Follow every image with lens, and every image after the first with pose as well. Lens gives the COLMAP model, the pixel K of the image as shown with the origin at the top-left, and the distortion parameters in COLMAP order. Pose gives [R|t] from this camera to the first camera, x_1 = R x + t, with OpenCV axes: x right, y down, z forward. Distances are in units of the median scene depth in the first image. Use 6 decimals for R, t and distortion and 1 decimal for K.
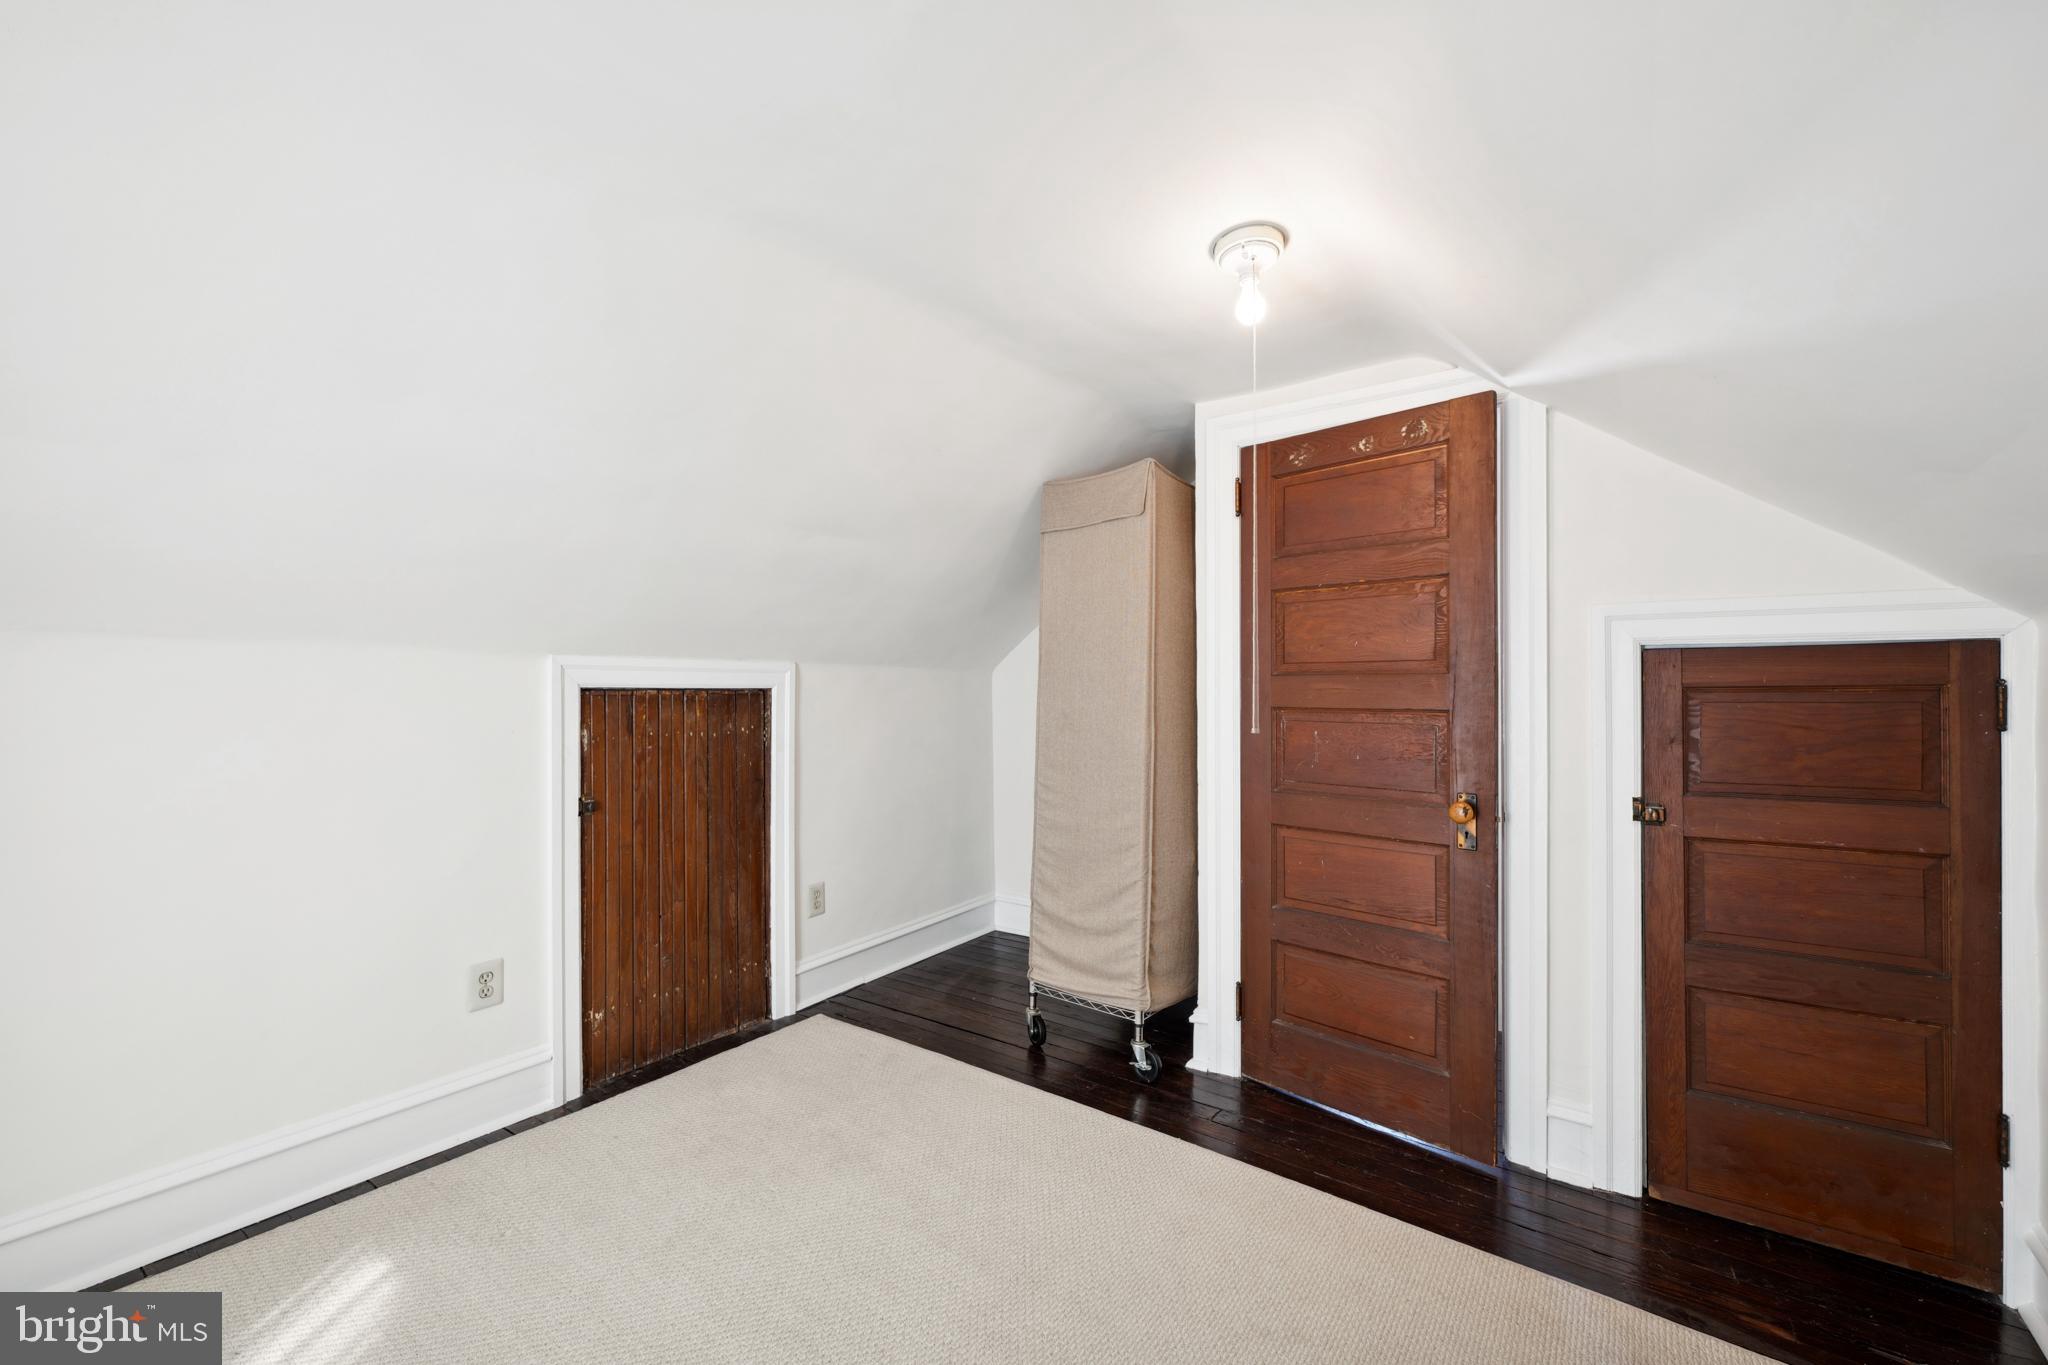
lens RADIAL K [[825.5, 0, 1028.5], [0, 825.5, 683.2], [0, 0, 1]] dist [-0.000900, -0.000016]
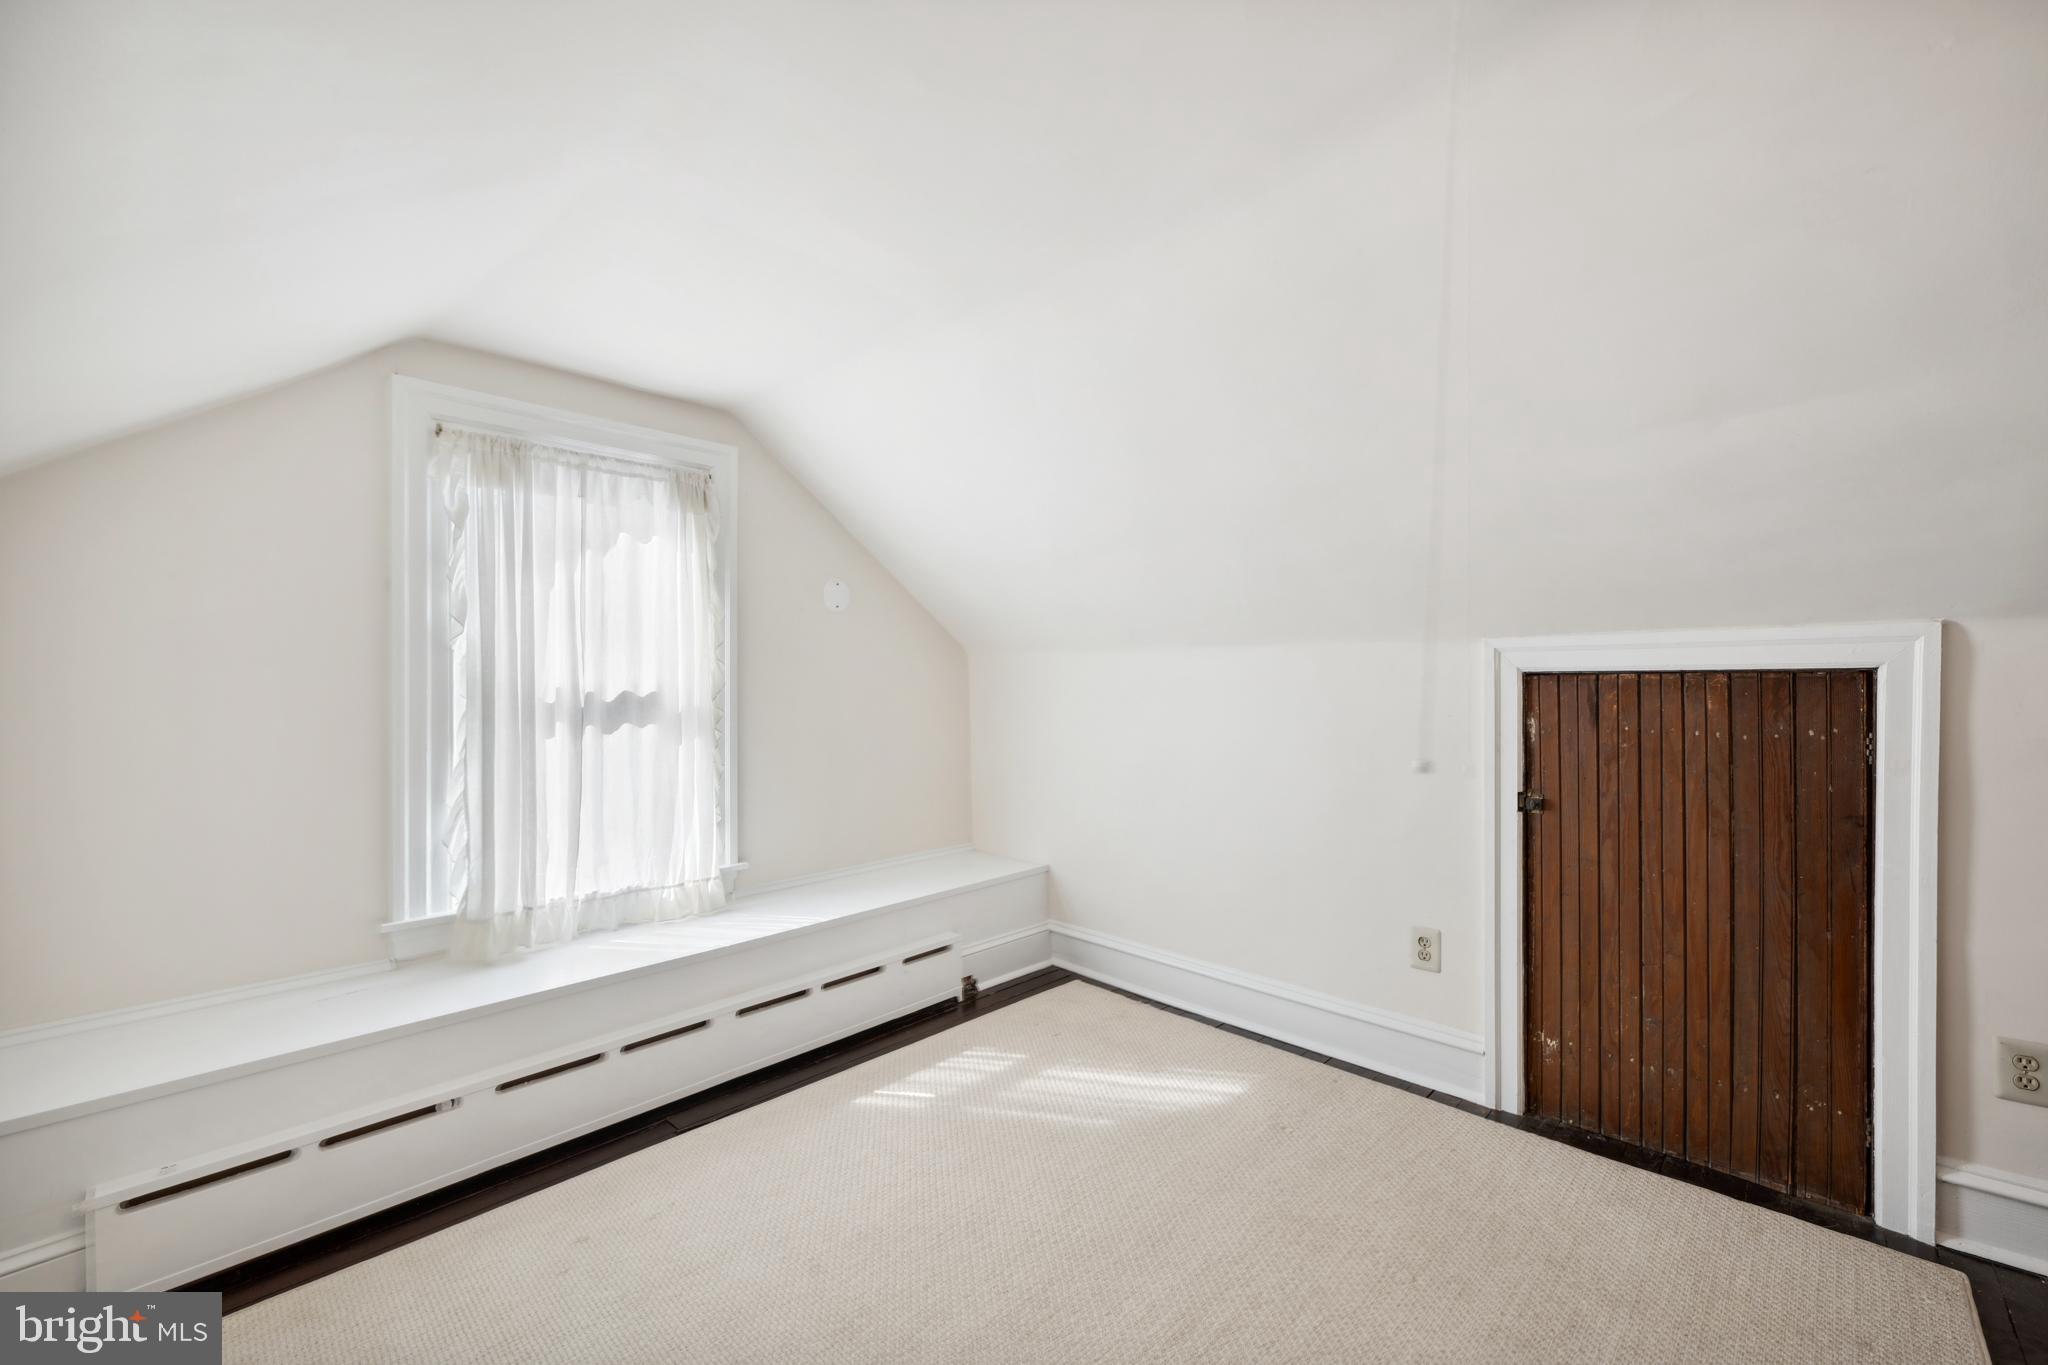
lens RADIAL K [[825.5, 0, 1028.5], [0, 825.5, 683.2], [0, 0, 1]] dist [-0.000900, -0.000016]
pose [[-0.129356, -0.001232, -0.991597, 0.409424], [0.011617, 0.999929, -0.002758, 0.013073], [0.991530, -0.011876, -0.129333, 0.537160]]
